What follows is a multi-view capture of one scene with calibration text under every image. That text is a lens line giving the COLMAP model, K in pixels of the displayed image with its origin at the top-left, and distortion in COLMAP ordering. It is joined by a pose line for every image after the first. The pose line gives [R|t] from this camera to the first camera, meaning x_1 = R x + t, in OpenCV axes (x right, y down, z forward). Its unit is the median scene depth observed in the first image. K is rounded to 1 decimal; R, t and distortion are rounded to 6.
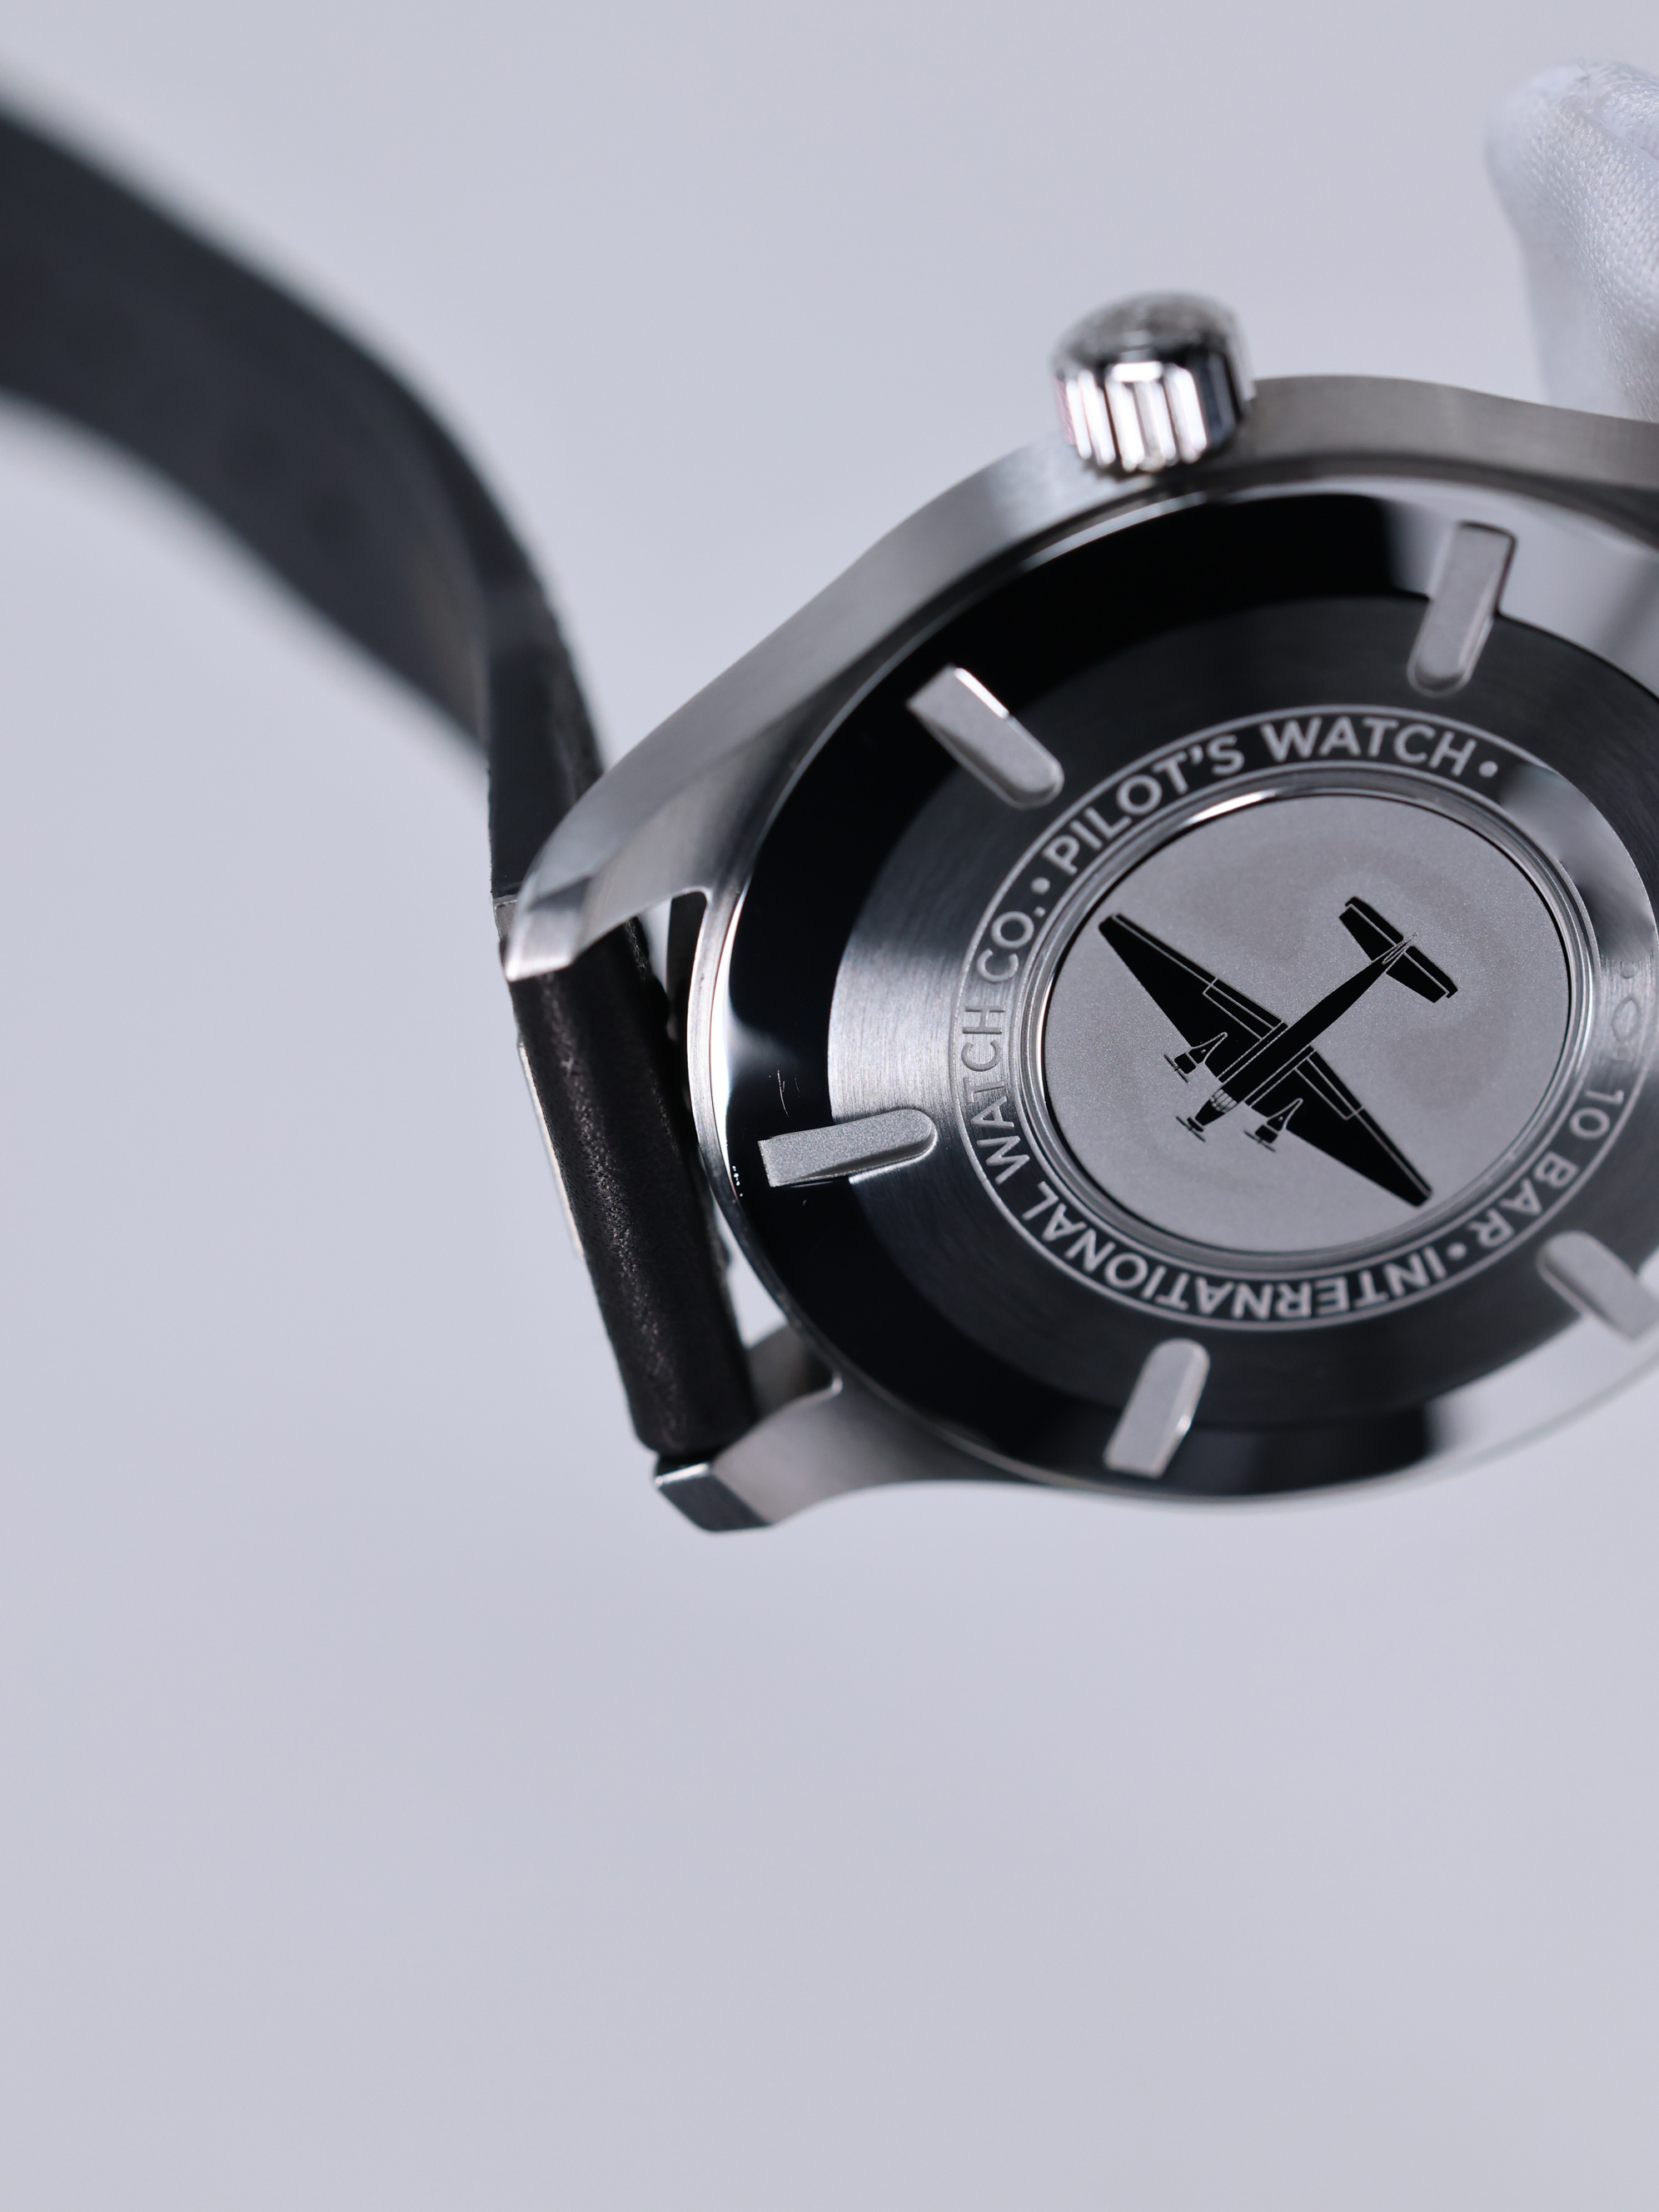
lens RADIAL K [[8198.1, 0, 830.4], [0, 8198.1, 1115.8], [0, 0, 1]] dist [0.666538, 0.000000]
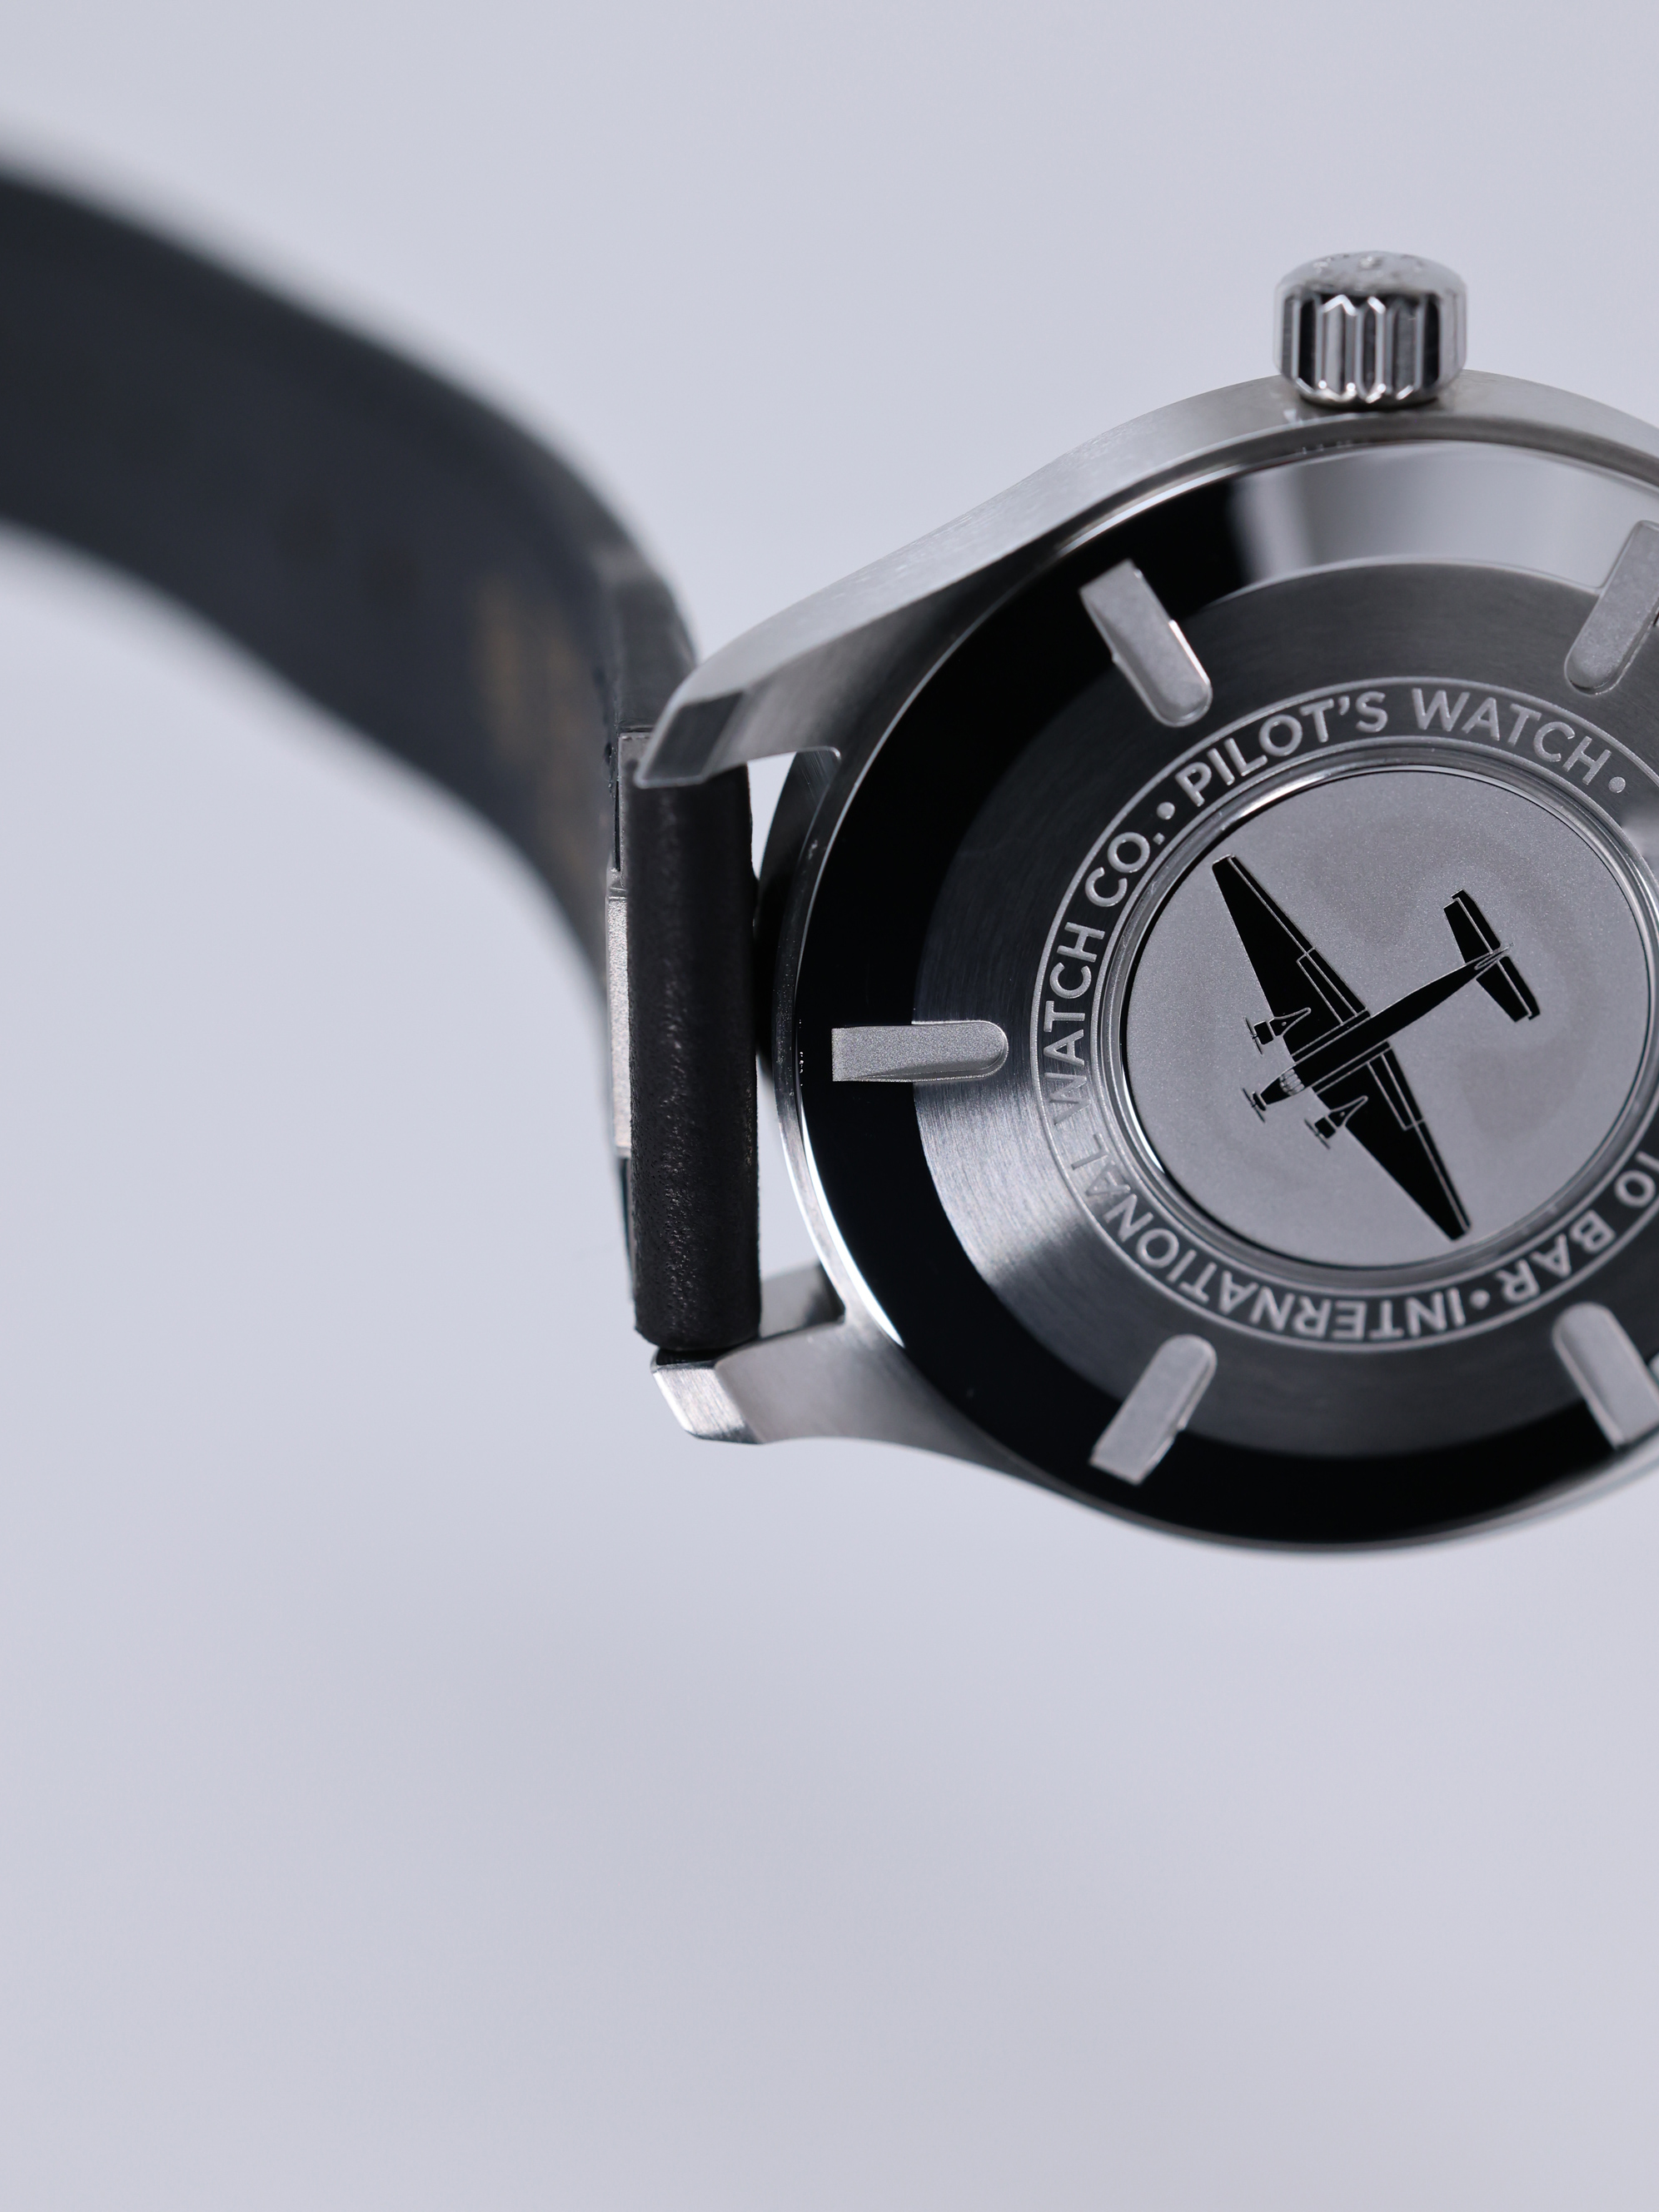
lens RADIAL K [[8198.1, 0, 829.4], [0, 8198.1, 1093.2], [0, 0, 1]] dist [0.666538, 0.000000]
pose [[0.979866, 0.187731, 0.067972, -0.075347], [-0.170667, 0.964231, -0.202810, 0.212587], [-0.103614, 0.187126, 0.976856, 0.026839]]
